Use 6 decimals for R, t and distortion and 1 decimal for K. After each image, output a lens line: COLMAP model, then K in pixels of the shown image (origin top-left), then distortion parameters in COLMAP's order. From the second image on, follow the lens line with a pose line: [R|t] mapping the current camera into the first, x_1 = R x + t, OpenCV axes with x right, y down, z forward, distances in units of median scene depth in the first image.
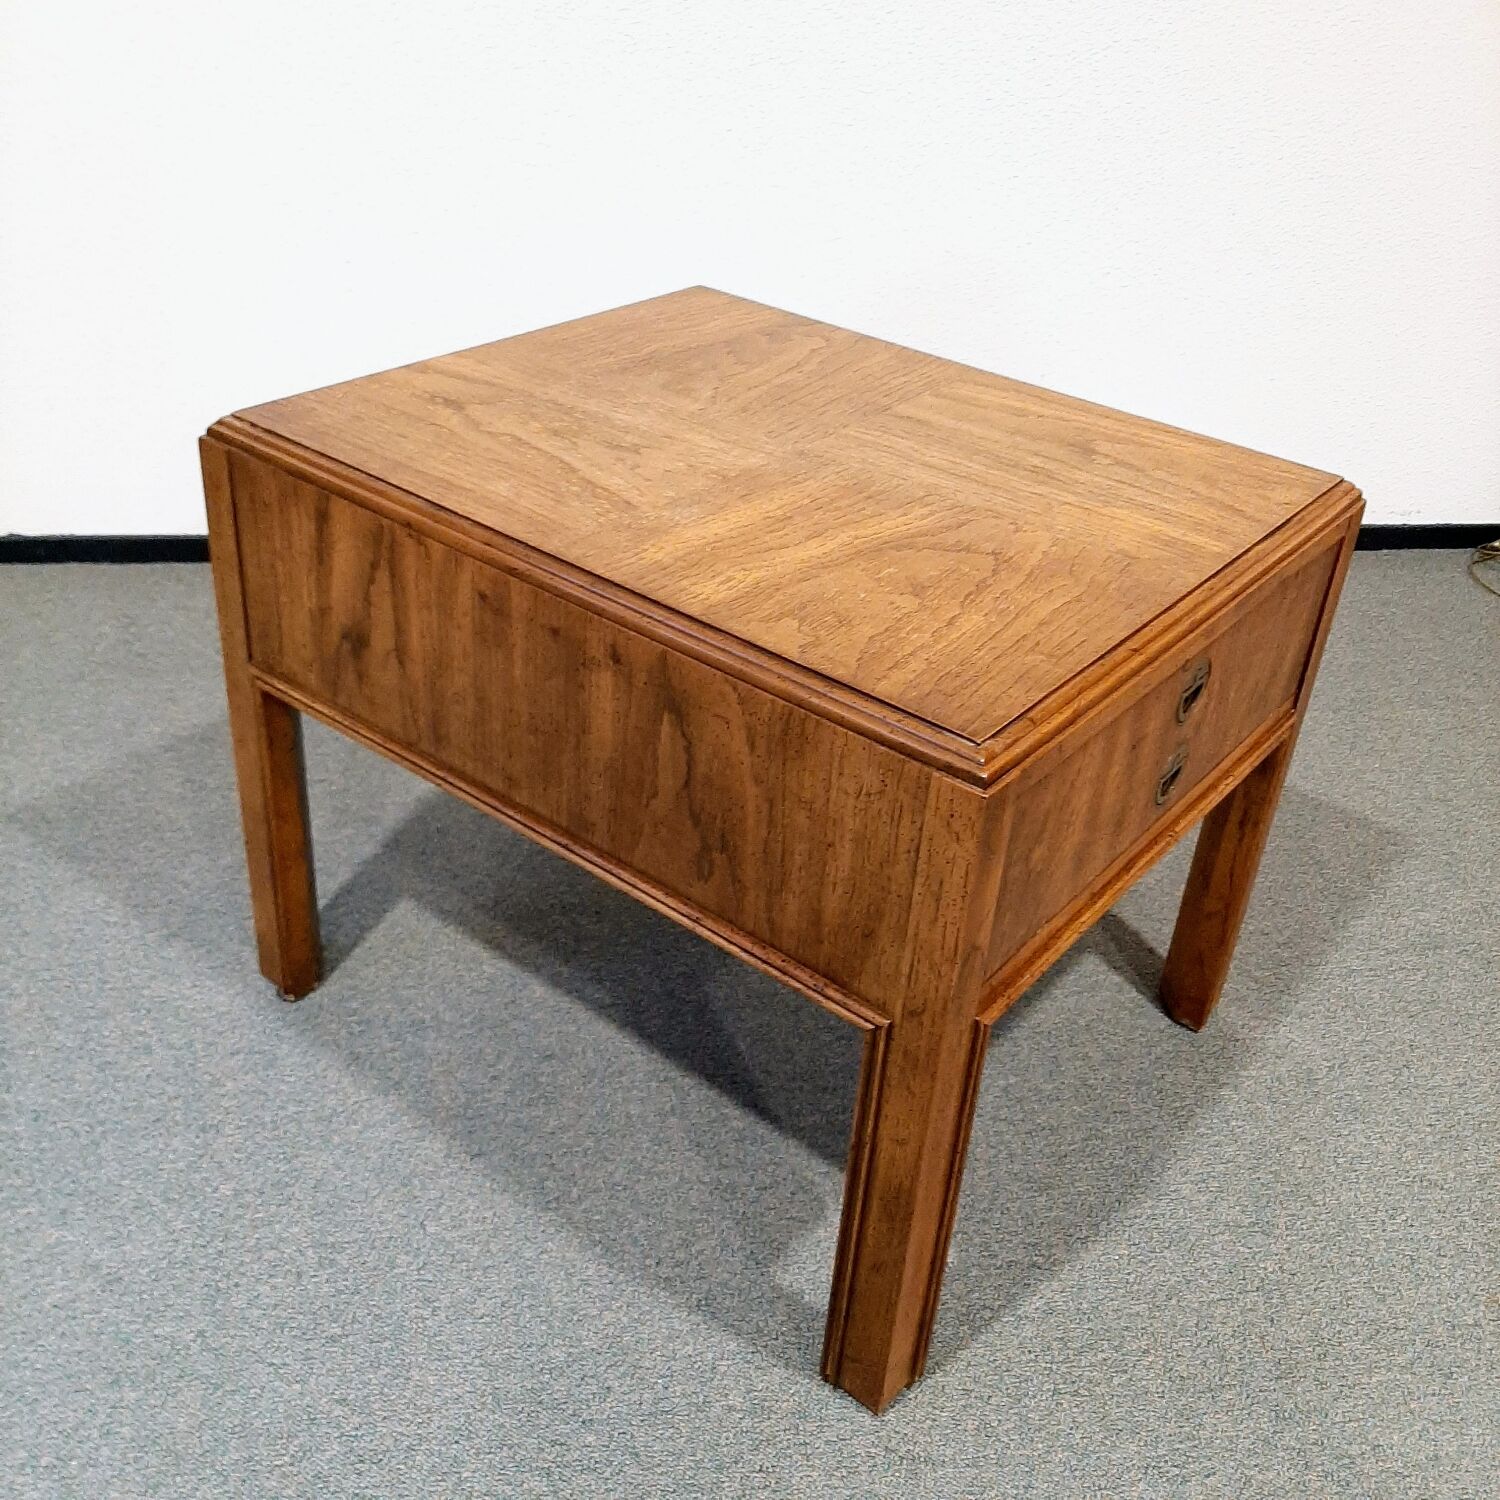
lens RADIAL K [[1560.5, 0, 768.7], [0, 1560.5, 753.1], [0, 0, 1]] dist [0.007473, 0.000000]
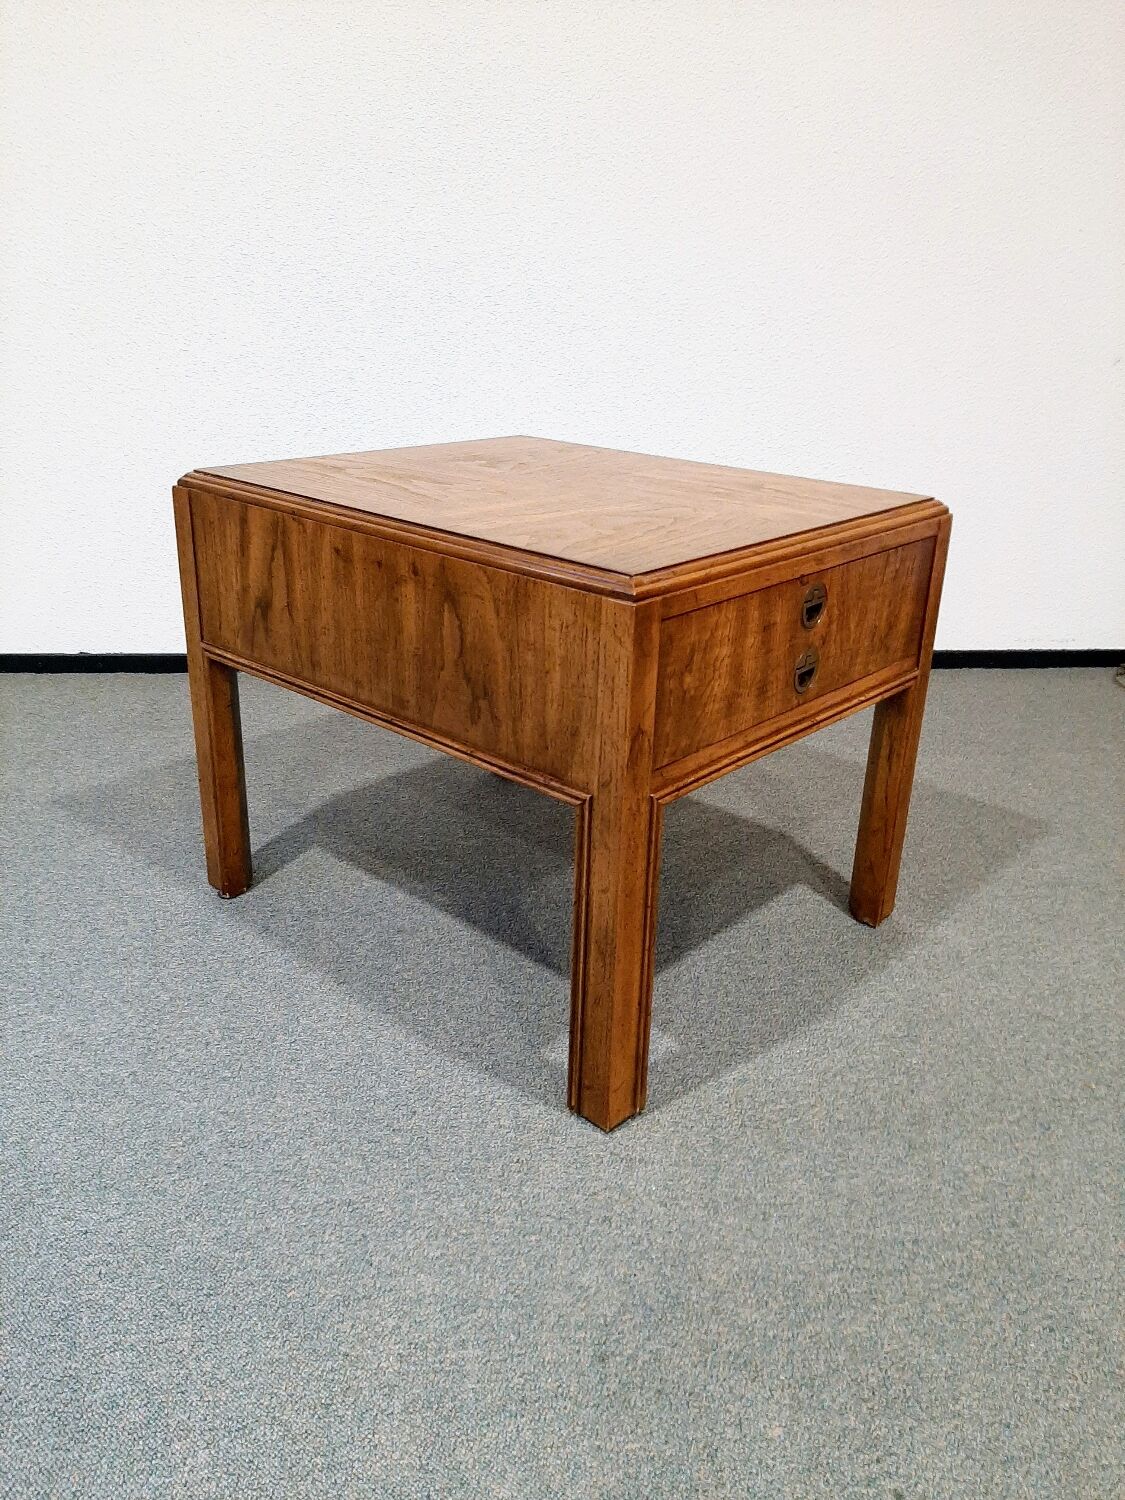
lens RADIAL K [[1165.5, 0, 583.2], [0, 1165.5, 758.0], [0, 0, 1]] dist [0.038605, -0.085527]
pose [[0.997055, -0.015287, -0.075145, 0.122863], [0.001841, 0.984419, -0.175832, 0.264401], [0.076662, 0.175176, 0.981548, -0.060717]]
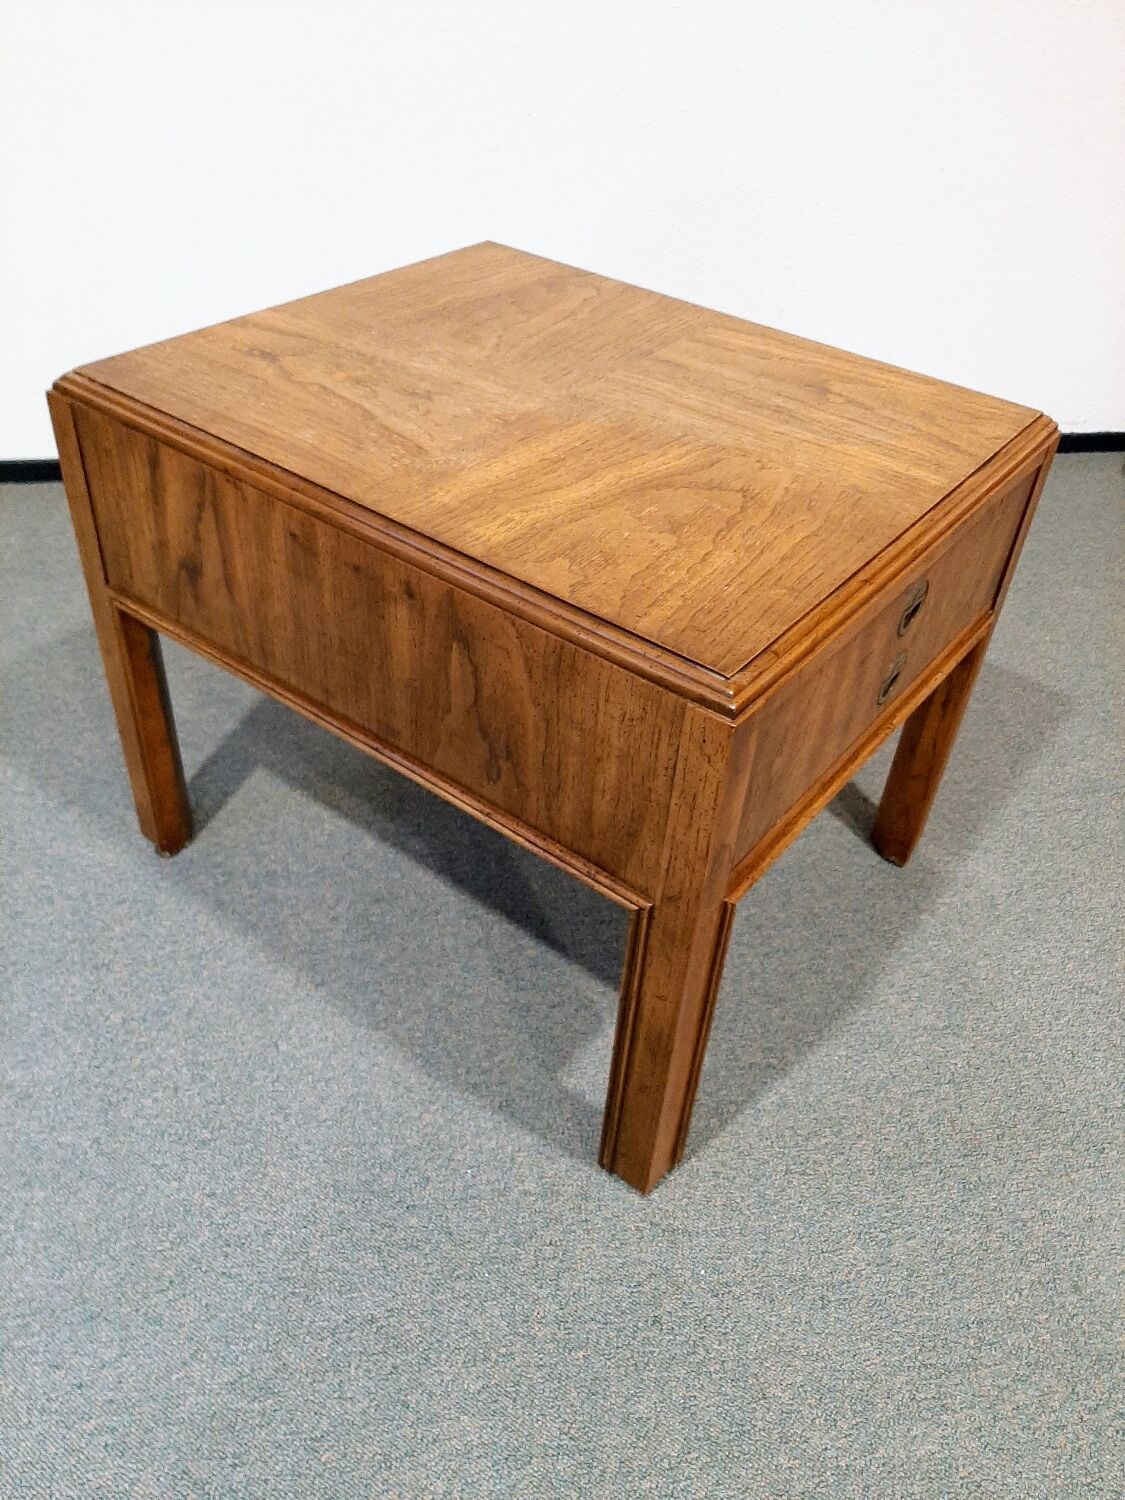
lens RADIAL K [[1165.5, 0, 575.1], [0, 1165.5, 751.3], [0, 0, 1]] dist [0.038605, -0.085527]
pose [[0.999885, -0.014341, 0.004879, 0.013970], [0.013586, 0.991428, 0.129947, -0.046271], [-0.006701, -0.129866, 0.991509, 0.115345]]
